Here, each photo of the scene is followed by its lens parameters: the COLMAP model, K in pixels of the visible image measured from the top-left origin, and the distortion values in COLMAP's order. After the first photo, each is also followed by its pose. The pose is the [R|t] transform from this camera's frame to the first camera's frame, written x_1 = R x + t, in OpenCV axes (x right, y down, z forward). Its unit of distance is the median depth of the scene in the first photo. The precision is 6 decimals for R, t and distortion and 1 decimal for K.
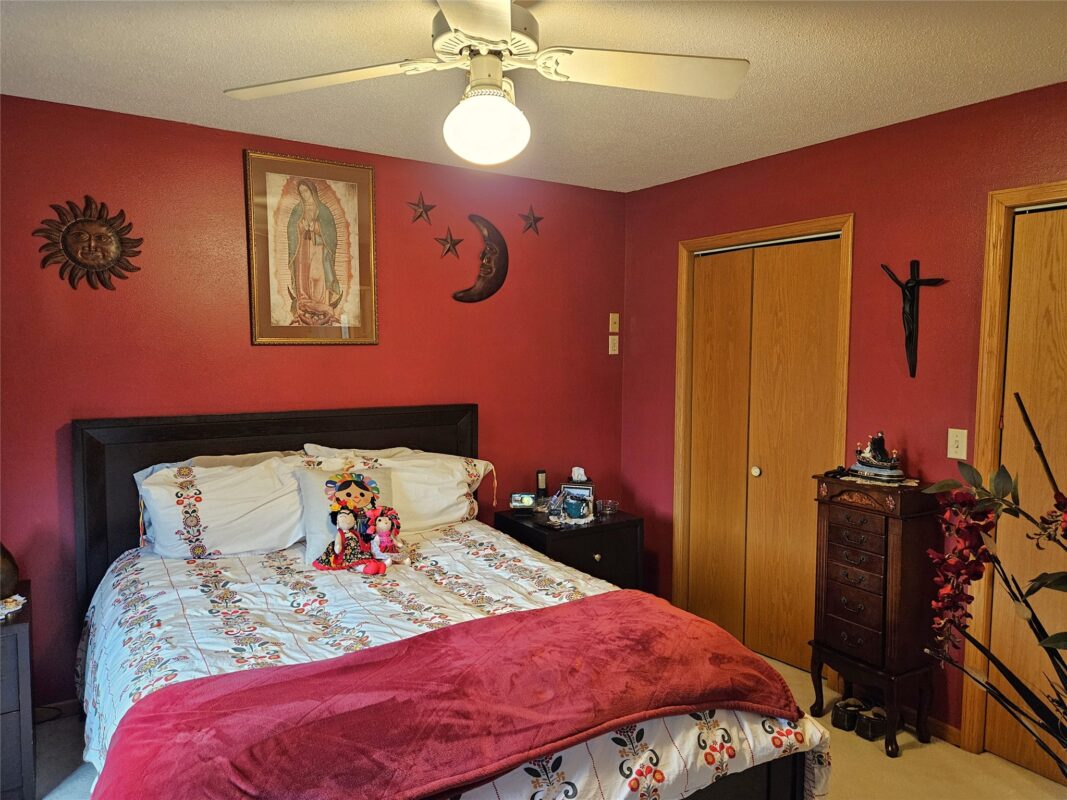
lens RADIAL K [[724.4, 0, 525.2], [0, 724.4, 392.3], [0, 0, 1]] dist [0.078474, -0.065599]
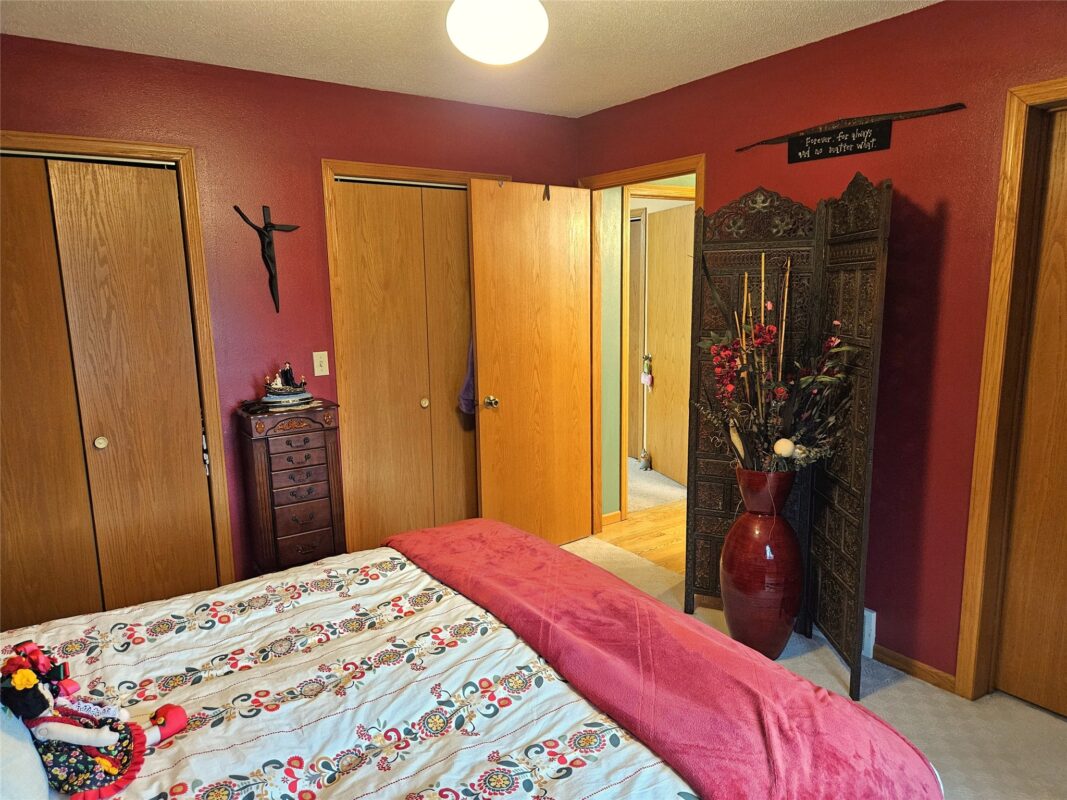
lens RADIAL K [[724.4, 0, 526.6], [0, 724.4, 407.3], [0, 0, 1]] dist [0.078474, -0.065599]
pose [[-0.026499, -0.179349, 0.983429, -0.625918], [0.086366, 0.979685, 0.180993, -0.048545], [-0.995911, 0.089731, -0.010471, 0.651599]]
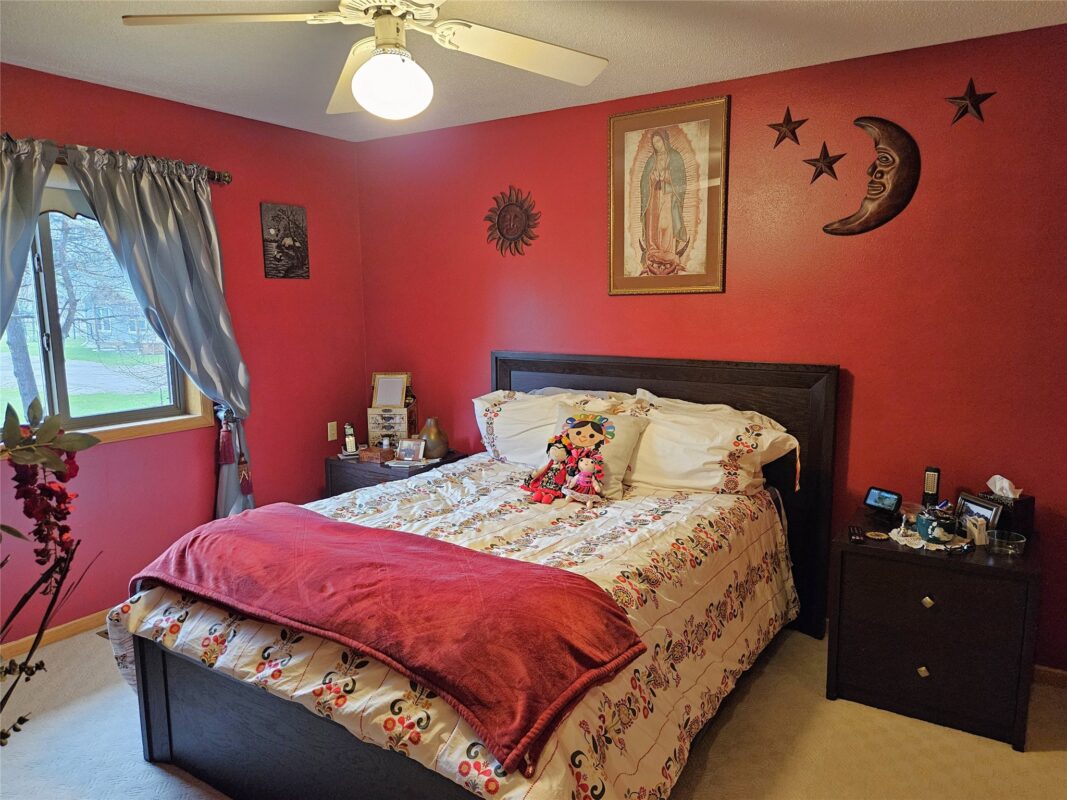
lens RADIAL K [[724.4, 0, 514.4], [0, 724.4, 408.8], [0, 0, 1]] dist [0.078474, -0.065599]
pose [[0.418606, 0.127139, -0.899224, 0.673397], [-0.053078, 0.991885, 0.115531, -0.014691], [0.906615, -0.000633, 0.421957, 0.450548]]
